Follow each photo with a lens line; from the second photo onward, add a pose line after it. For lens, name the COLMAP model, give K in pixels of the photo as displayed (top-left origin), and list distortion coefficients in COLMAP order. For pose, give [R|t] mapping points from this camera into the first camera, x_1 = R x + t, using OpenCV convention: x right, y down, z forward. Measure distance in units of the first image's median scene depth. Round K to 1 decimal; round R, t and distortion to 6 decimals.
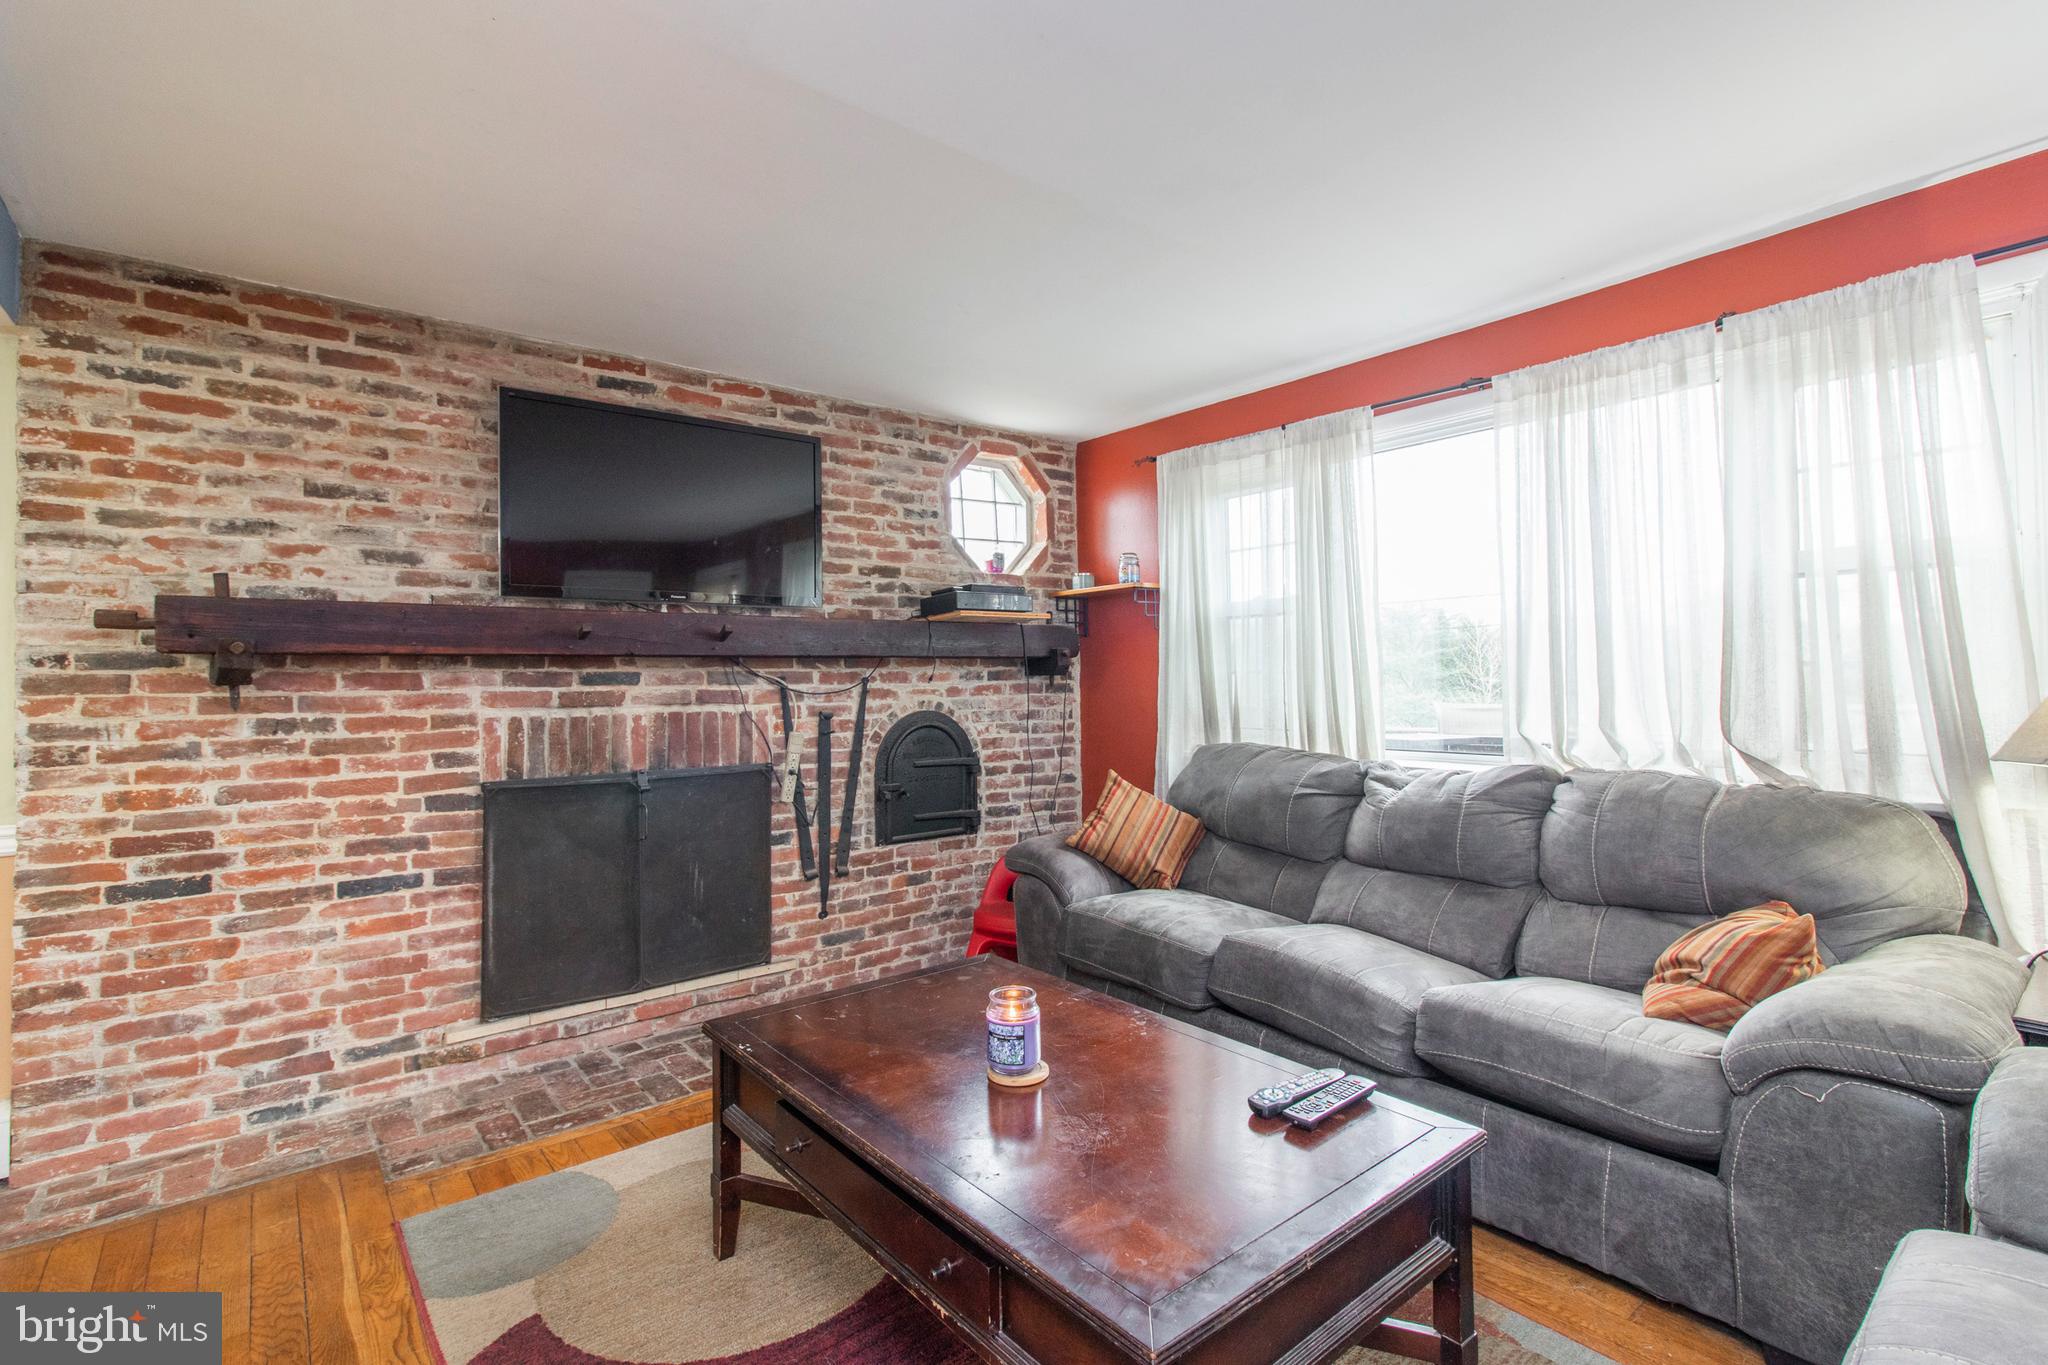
lens RADIAL K [[945.8, 0, 1019.4], [0, 945.8, 683.7], [0, 0, 1]] dist [0.002160, 0.000234]
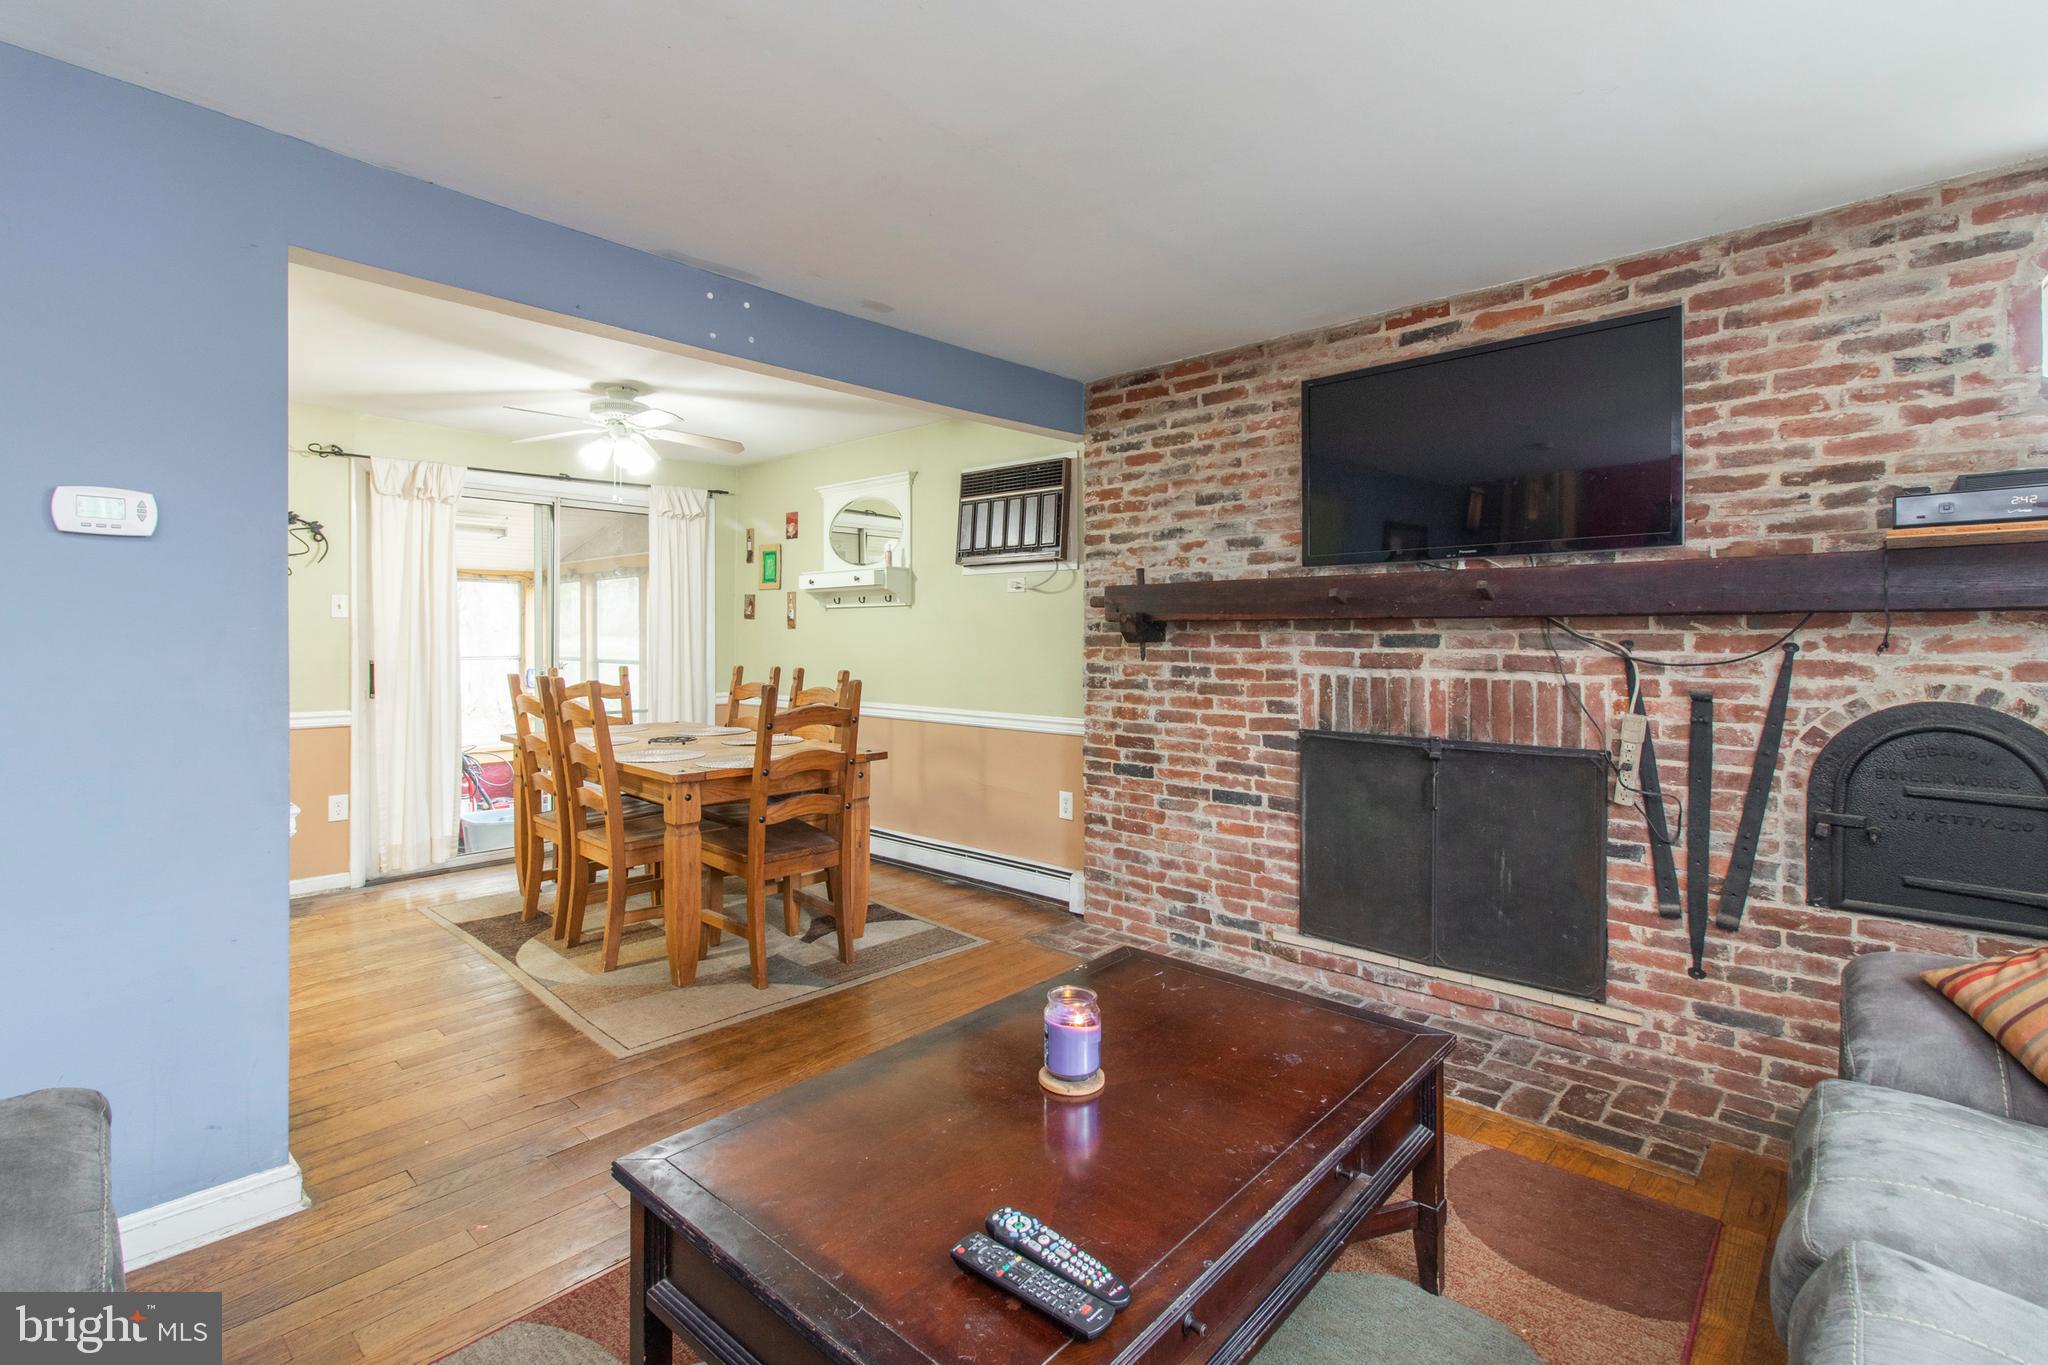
lens RADIAL K [[945.8, 0, 1028.8], [0, 945.8, 674.6], [0, 0, 1]] dist [0.002160, 0.000234]
pose [[0.150874, 0.049583, -0.987309, 0.475968], [-0.008194, 0.998770, 0.048907, -0.014768], [0.988519, 0.000711, 0.151095, 0.449975]]
